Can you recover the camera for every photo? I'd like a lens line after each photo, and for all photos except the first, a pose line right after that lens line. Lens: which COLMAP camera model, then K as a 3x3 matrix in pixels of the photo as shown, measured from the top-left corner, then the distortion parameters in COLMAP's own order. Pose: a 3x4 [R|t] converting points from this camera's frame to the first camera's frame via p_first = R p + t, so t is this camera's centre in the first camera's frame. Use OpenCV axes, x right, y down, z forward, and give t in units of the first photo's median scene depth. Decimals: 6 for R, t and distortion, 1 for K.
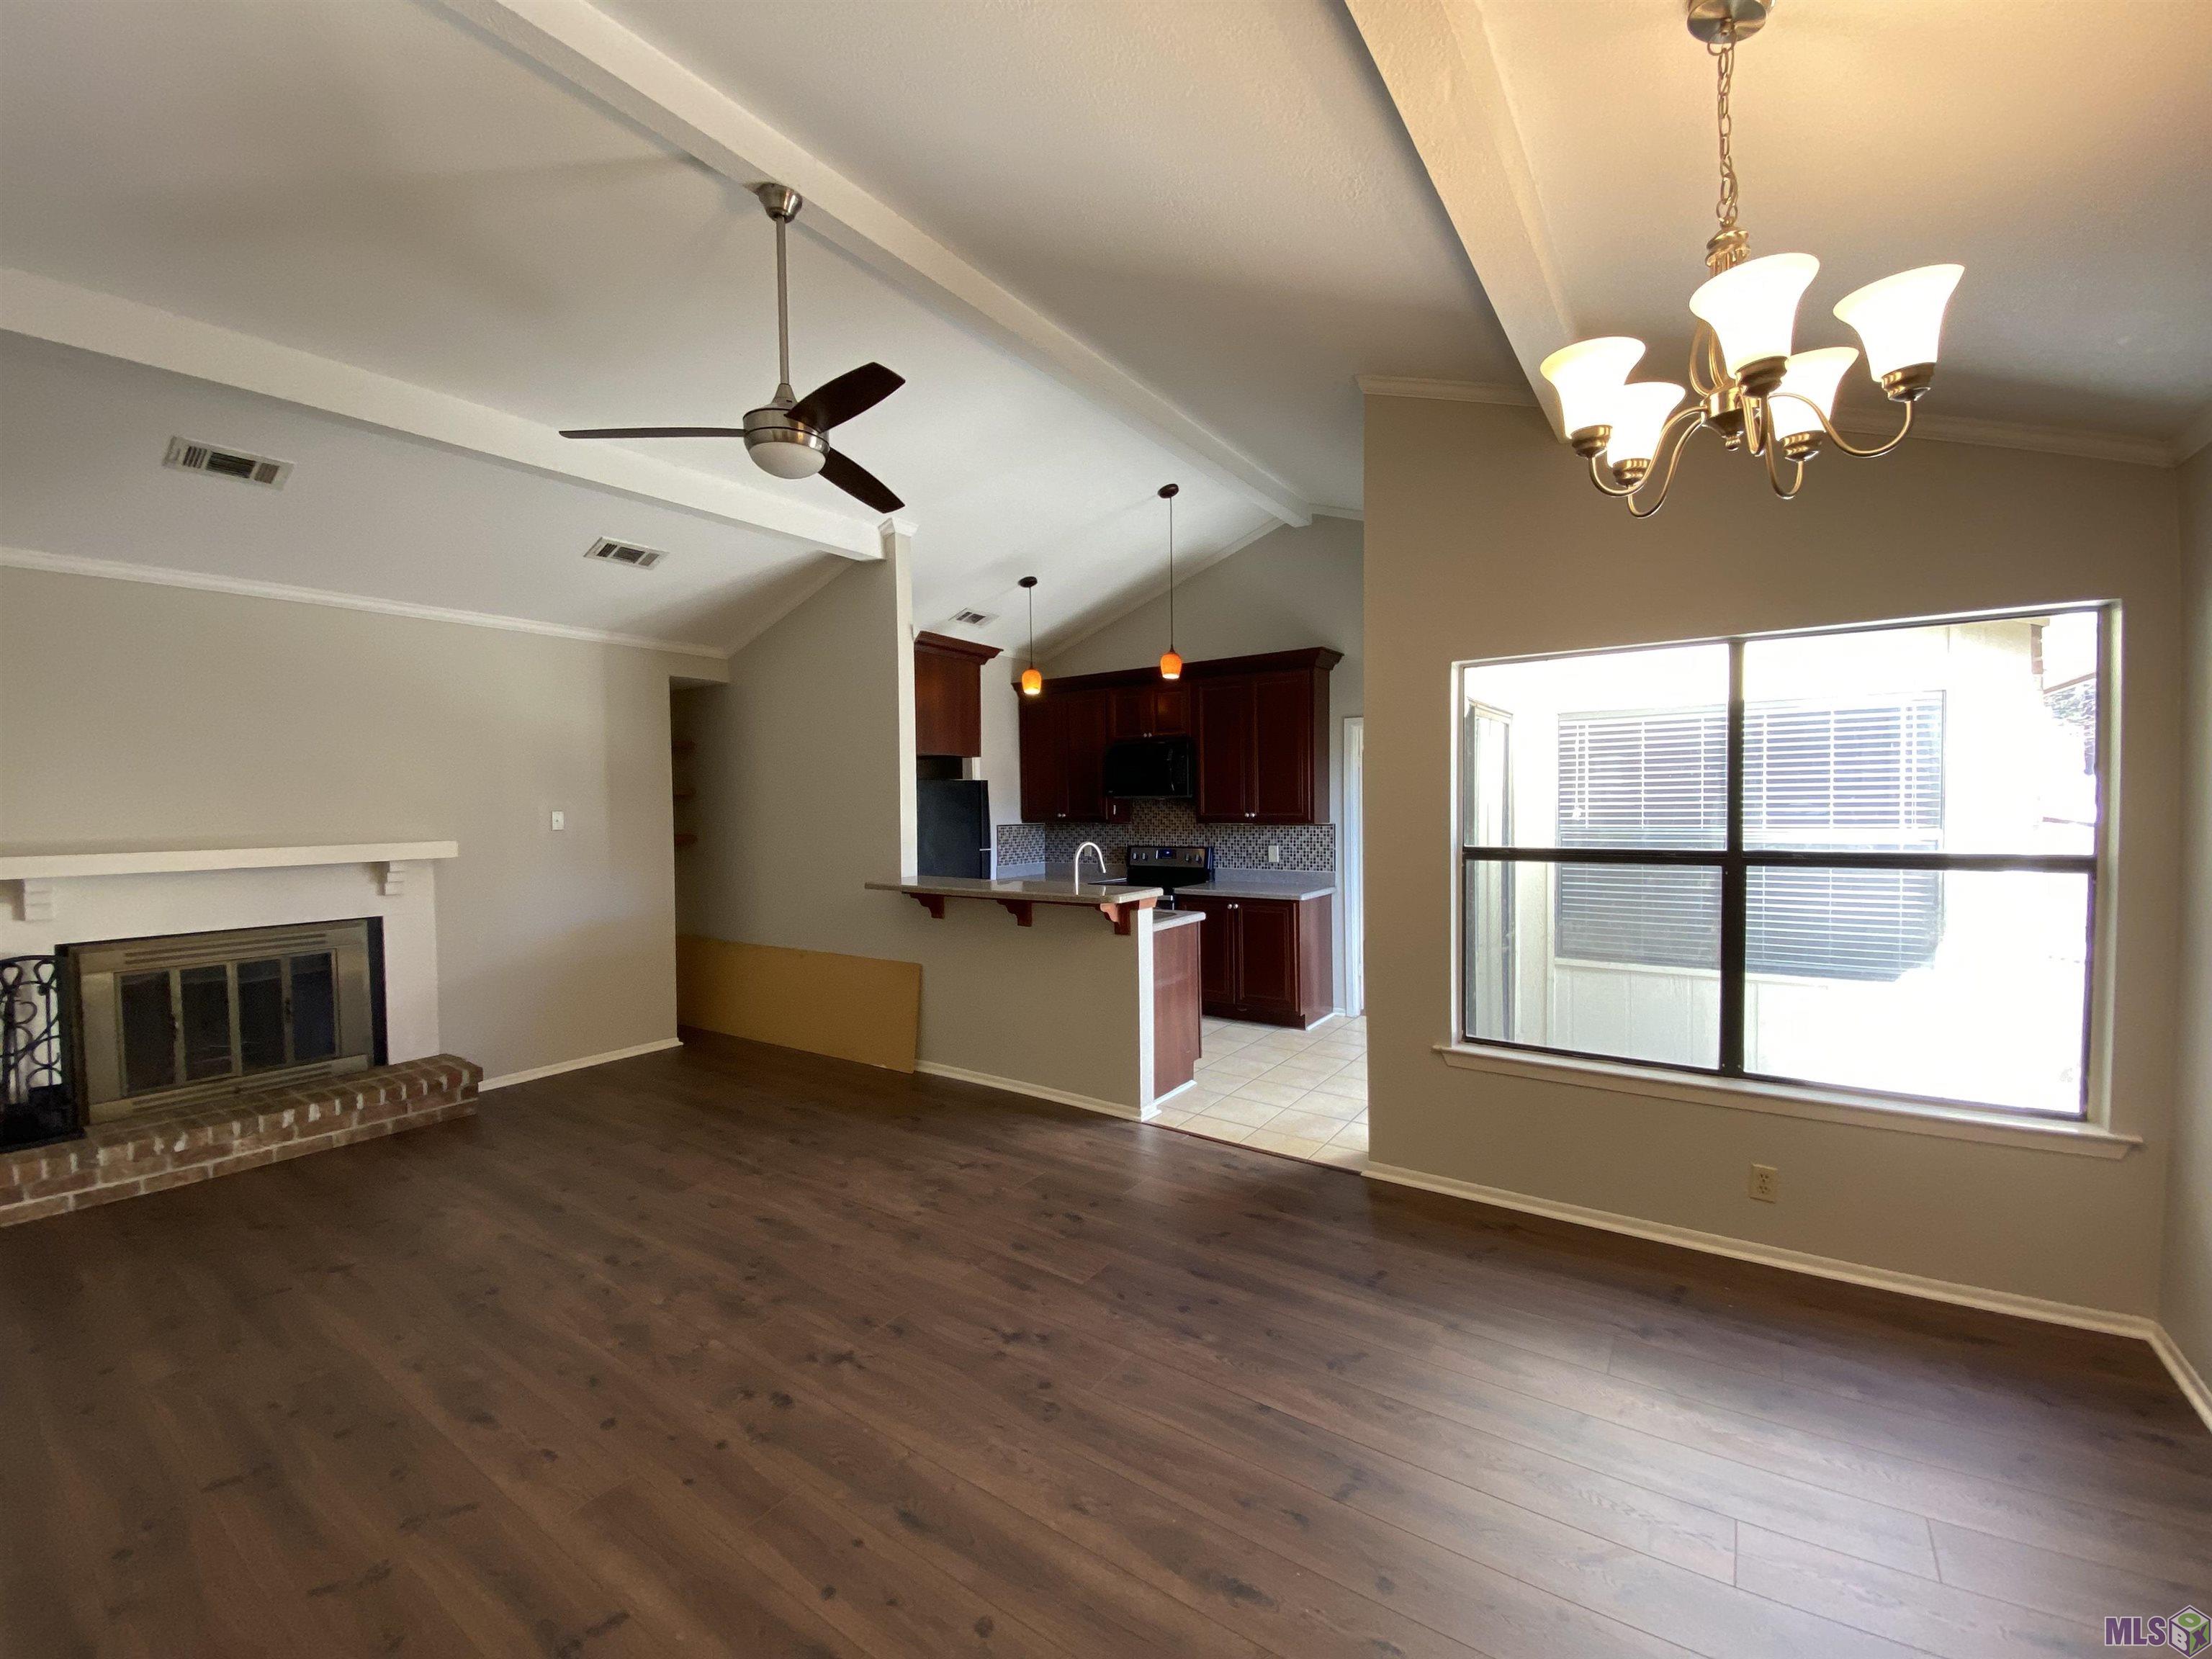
lens RADIAL K [[893.8, 0, 1105.0], [0, 893.8, 826.7], [0, 0, 1]] dist [0.007551, -0.014473]
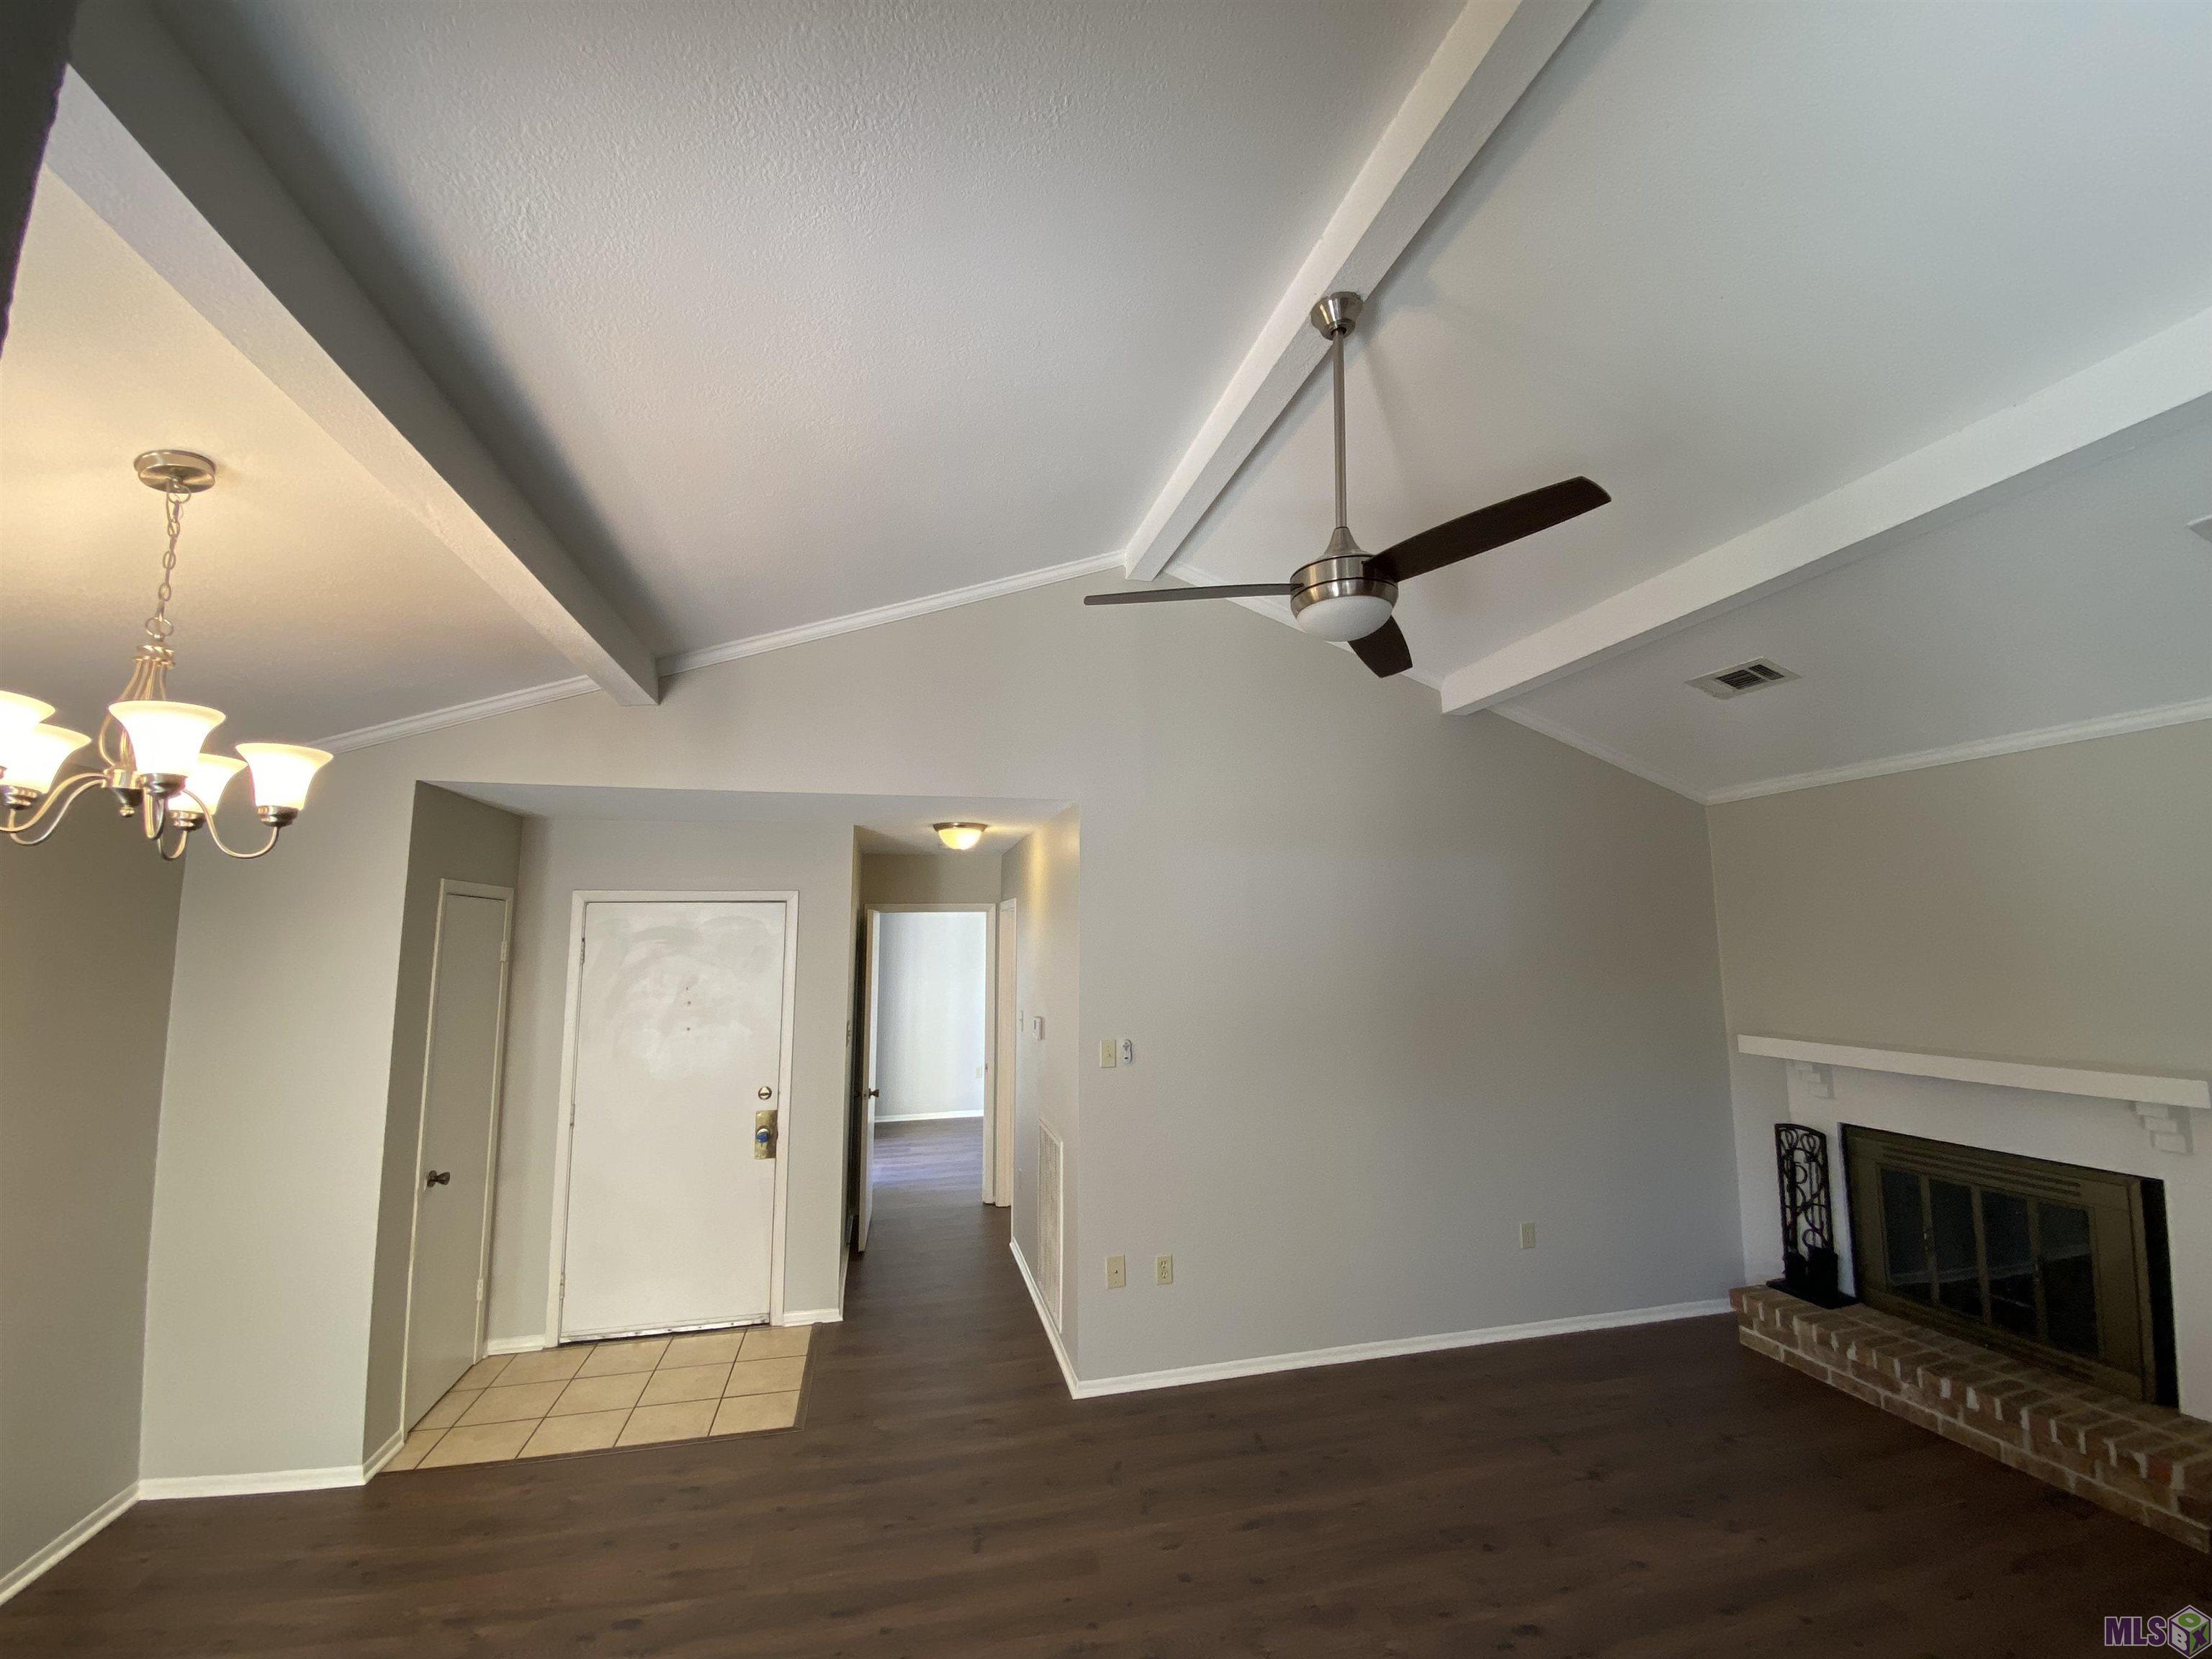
lens RADIAL K [[893.8, 0, 1104.7], [0, 893.8, 821.9], [0, 0, 1]] dist [0.007551, -0.014473]
pose [[-0.668438, -0.082509, -0.739177, 0.291286], [-0.005413, 0.994341, -0.106096, -0.120858], [0.743748, -0.066917, -0.665102, 1.123202]]
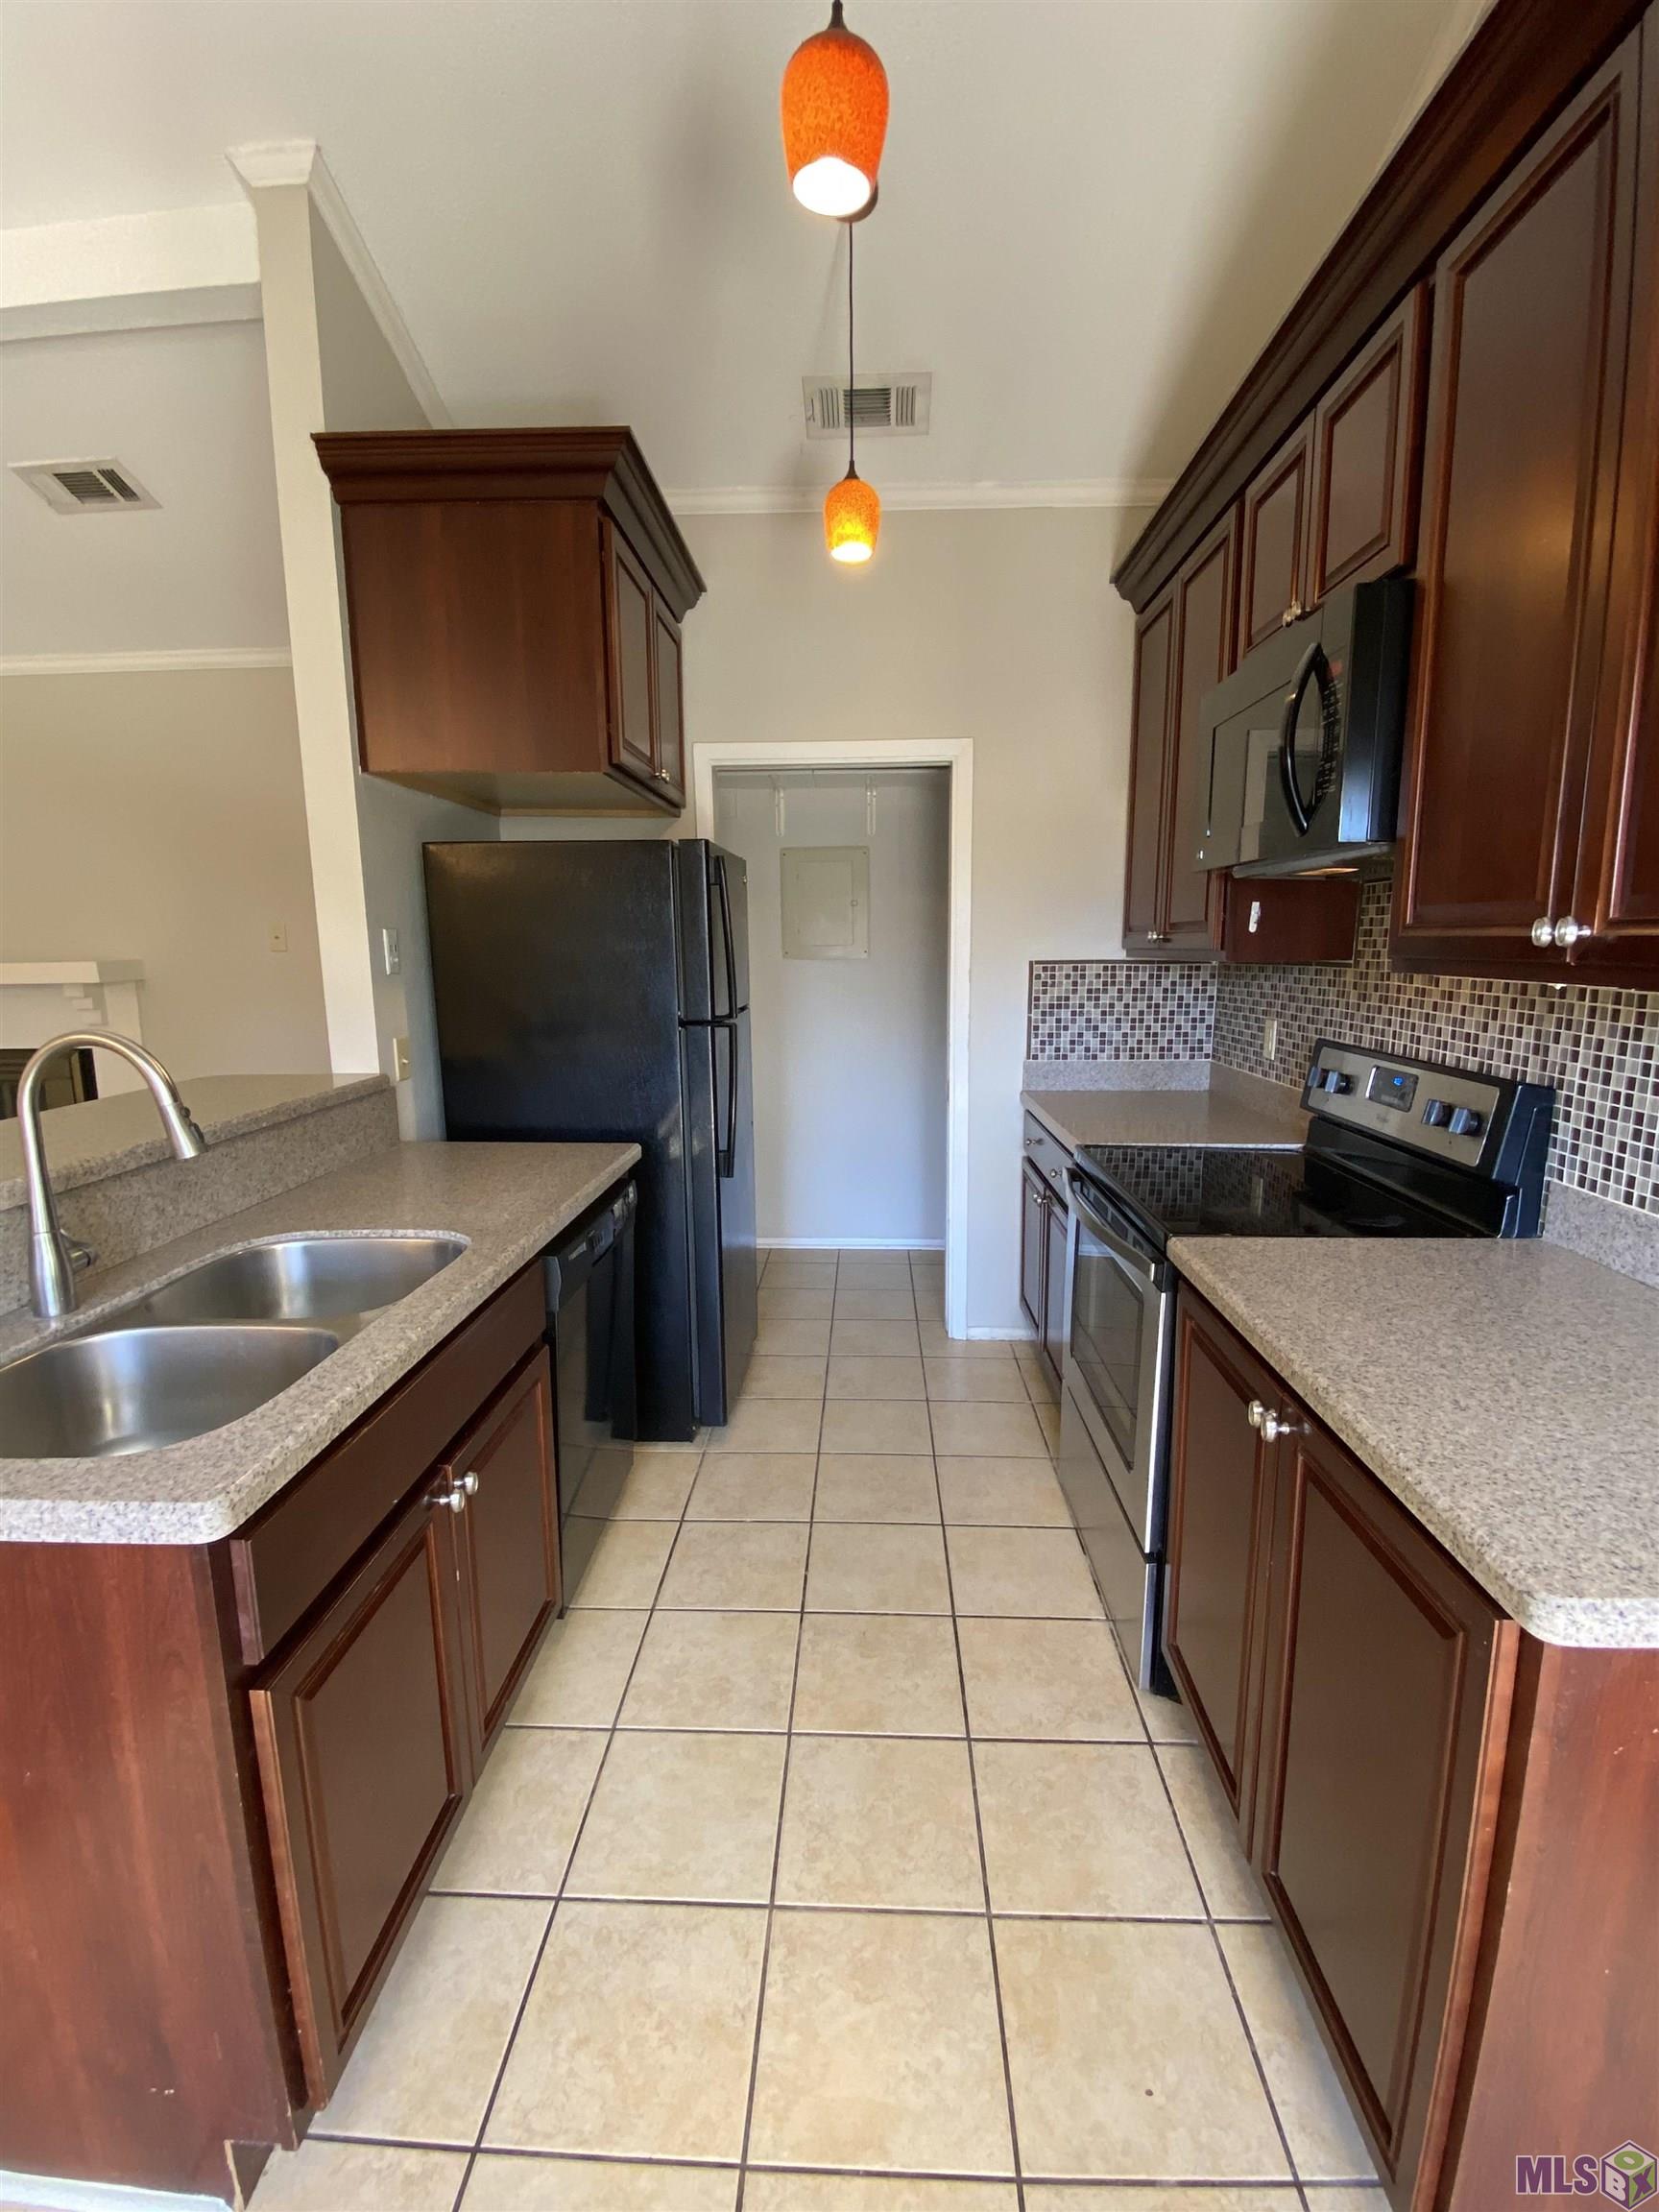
lens RADIAL K [[967.6, 0, 824.5], [0, 967.6, 1107.2], [0, 0, 1]] dist [-0.001930, -0.010227]
pose [[0.533054, 0.150918, -0.832513, 0.445389], [-0.020789, 0.986002, 0.165431, -0.015015], [0.845826, -0.070876, 0.528730, 1.434986]]
